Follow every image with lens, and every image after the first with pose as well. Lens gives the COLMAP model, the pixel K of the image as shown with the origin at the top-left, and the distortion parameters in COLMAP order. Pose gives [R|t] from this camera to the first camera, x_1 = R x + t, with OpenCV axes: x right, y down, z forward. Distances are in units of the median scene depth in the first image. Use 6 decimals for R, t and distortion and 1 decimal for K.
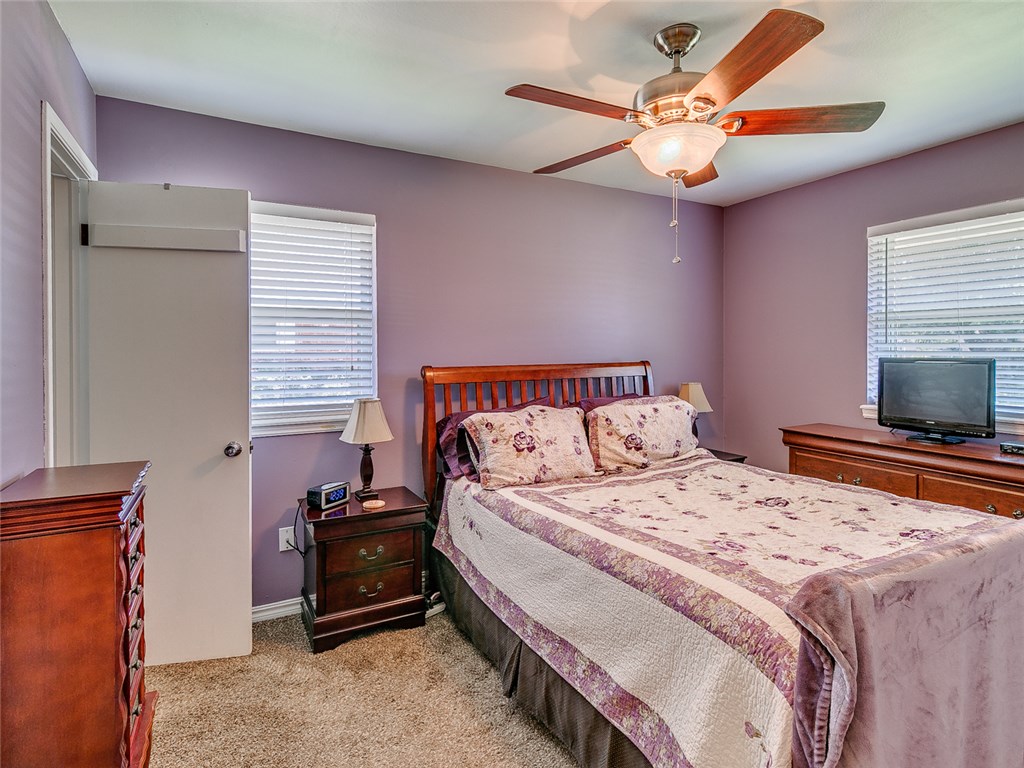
lens RADIAL K [[532.8, 0, 504.4], [0, 532.8, 353.8], [0, 0, 1]] dist [0.000364, 0.000541]
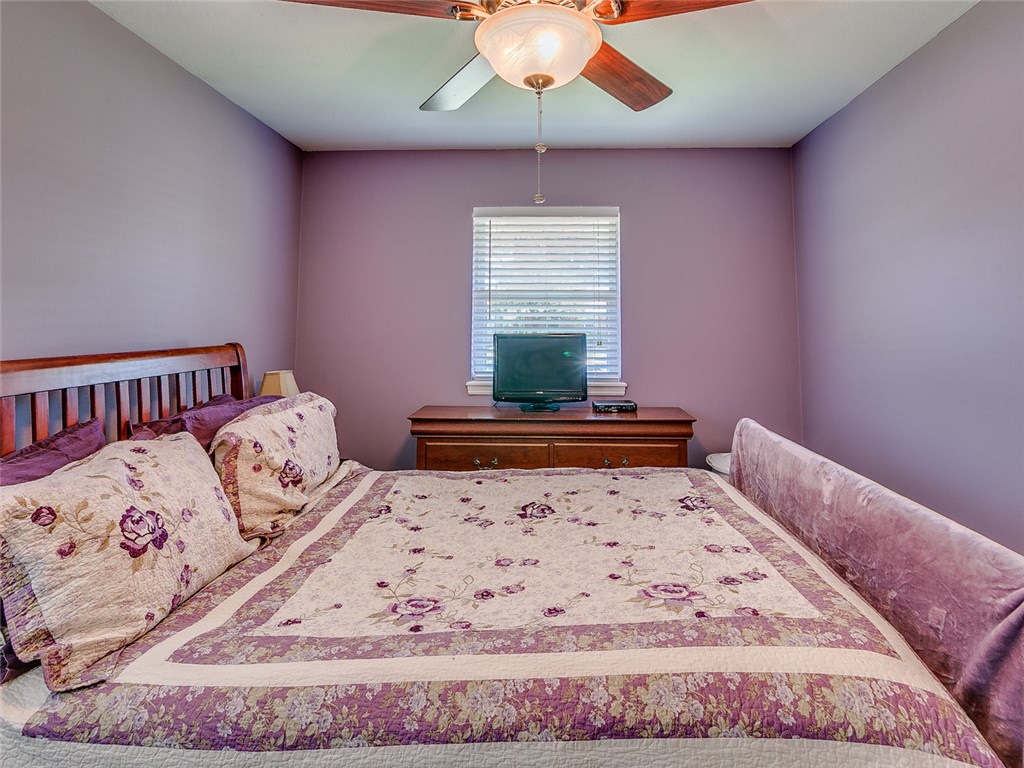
lens RADIAL K [[553.7, 0, 513.4], [0, 553.7, 275.8], [0, 0, 1]] dist [-0.000310, 0.000863]
pose [[0.490046, 0.079033, 0.868107, -0.232907], [0.006987, 0.995493, -0.094574, -0.003140], [-0.871669, 0.052411, 0.487285, 0.478155]]
